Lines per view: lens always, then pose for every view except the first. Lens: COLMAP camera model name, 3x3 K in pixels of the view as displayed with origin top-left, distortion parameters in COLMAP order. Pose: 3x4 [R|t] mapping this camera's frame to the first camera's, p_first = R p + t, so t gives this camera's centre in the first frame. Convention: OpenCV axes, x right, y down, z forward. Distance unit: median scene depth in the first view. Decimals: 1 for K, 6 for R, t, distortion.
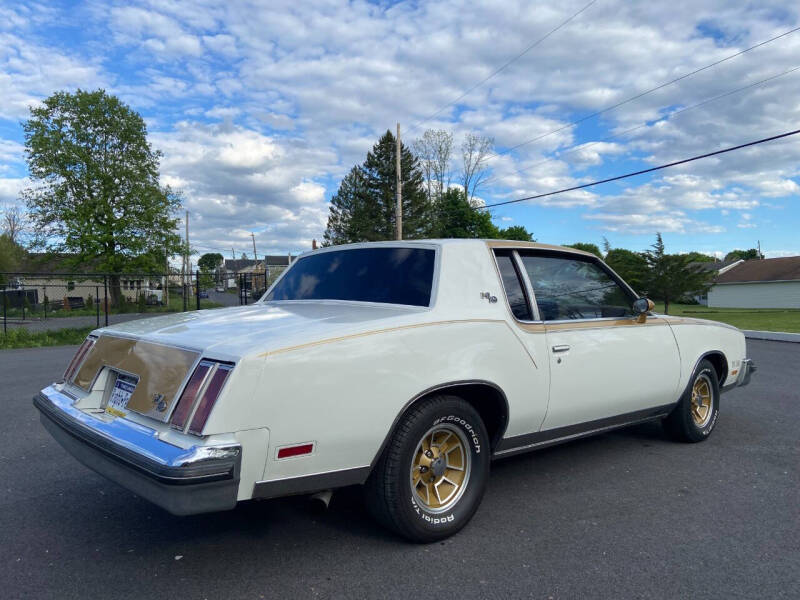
lens RADIAL K [[607.6, 0, 397.5], [0, 607.6, 302.4], [0, 0, 1]] dist [0.119211, -0.149999]
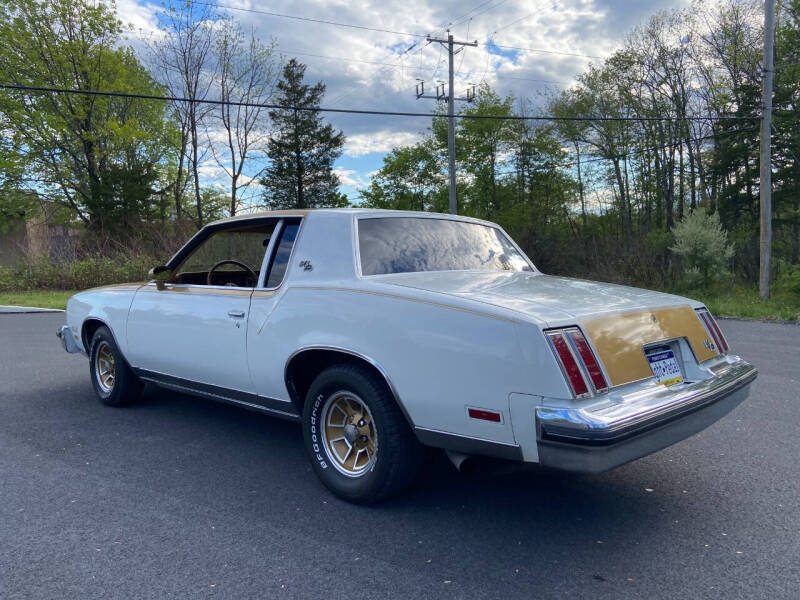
lens RADIAL K [[607.6, 0, 396.5], [0, 607.6, 307.3], [0, 0, 1]] dist [0.119211, -0.149999]
pose [[-0.071827, -0.063523, 0.995392, -1.037393], [0.027704, 0.997458, 0.065654, -0.018191], [-0.997032, 0.032292, -0.069884, 1.096052]]
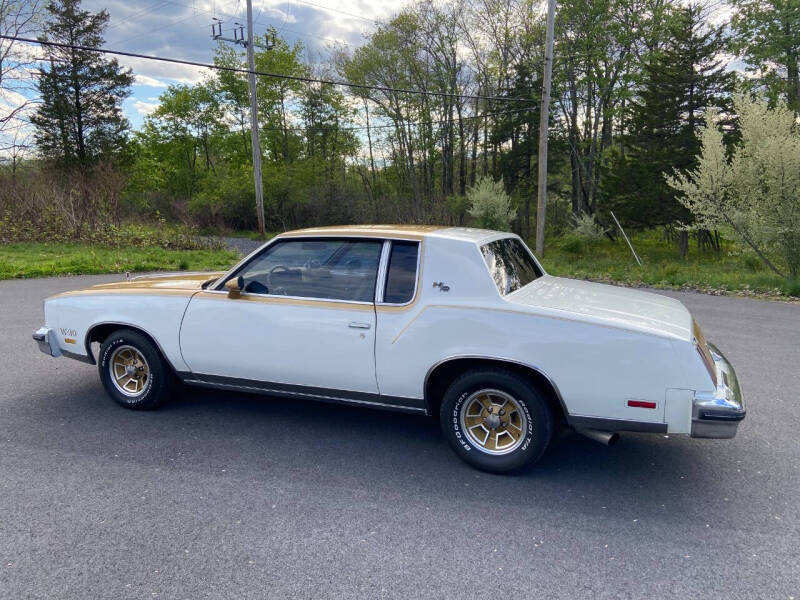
lens RADIAL K [[607.6, 0, 394.9], [0, 607.6, 306.4], [0, 0, 1]] dist [0.119211, -0.149999]
pose [[-0.427458, -0.136179, 0.893720, -1.058769], [0.013271, 0.987538, 0.156822, -0.152905], [-0.903938, 0.078895, -0.420324, 1.666398]]
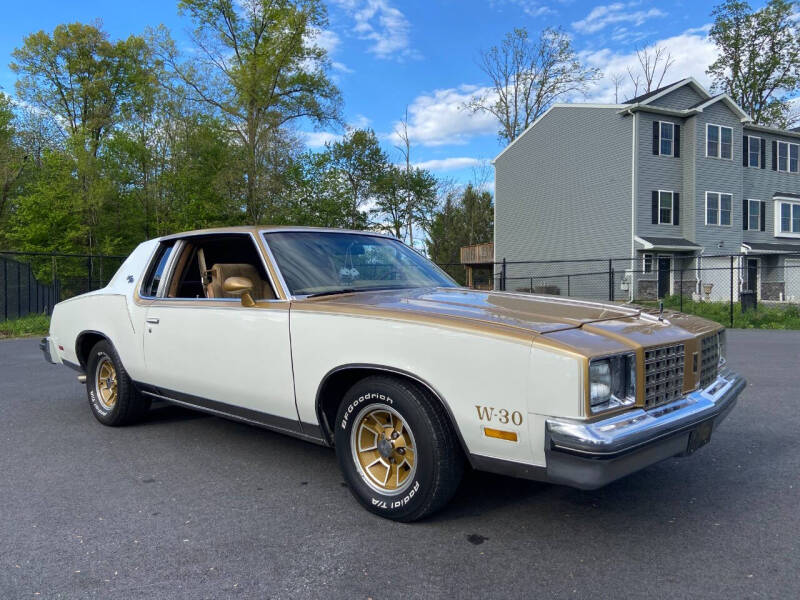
lens RADIAL K [[607.6, 0, 385.3], [0, 607.6, 303.9], [0, 0, 1]] dist [0.119211, -0.149999]
pose [[0.078992, 0.028962, -0.996454, 1.355772], [0.002409, 0.999569, 0.029244, 0.007061], [0.996872, -0.004711, 0.078888, 1.225065]]
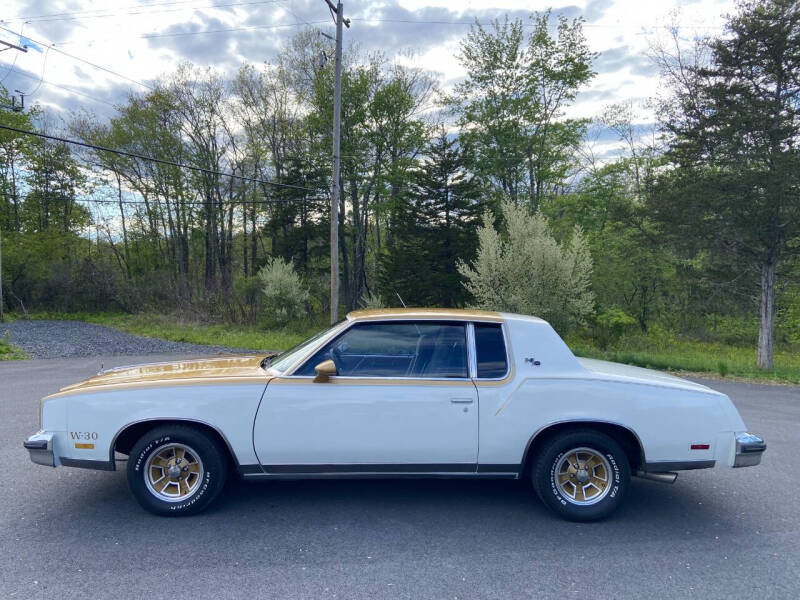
lens RADIAL K [[607.6, 0, 392.6], [0, 607.6, 302.3], [0, 0, 1]] dist [0.119211, -0.149999]
pose [[-0.760808, -0.016086, 0.648778, -0.739456], [0.001533, 0.999645, 0.026583, -0.173308], [-0.648975, 0.021219, -0.760514, 2.254039]]
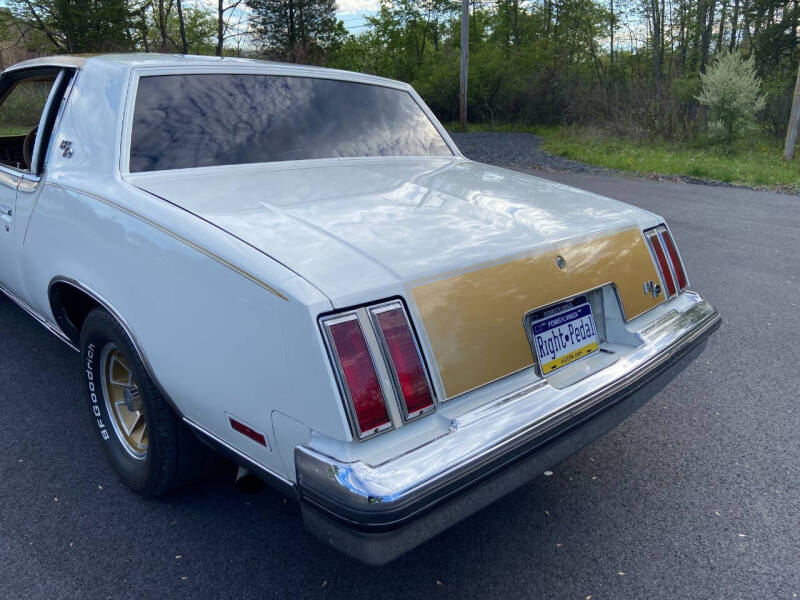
lens RADIAL K [[607.6, 0, 404.6], [0, 607.6, 298.9], [0, 0, 1]] dist [0.119211, -0.149999]
pose [[-0.057519, -0.299019, 0.952512, -0.778019], [-0.001400, 0.954115, 0.299438, -0.063808], [-0.998343, 0.015890, -0.055299, 0.882573]]
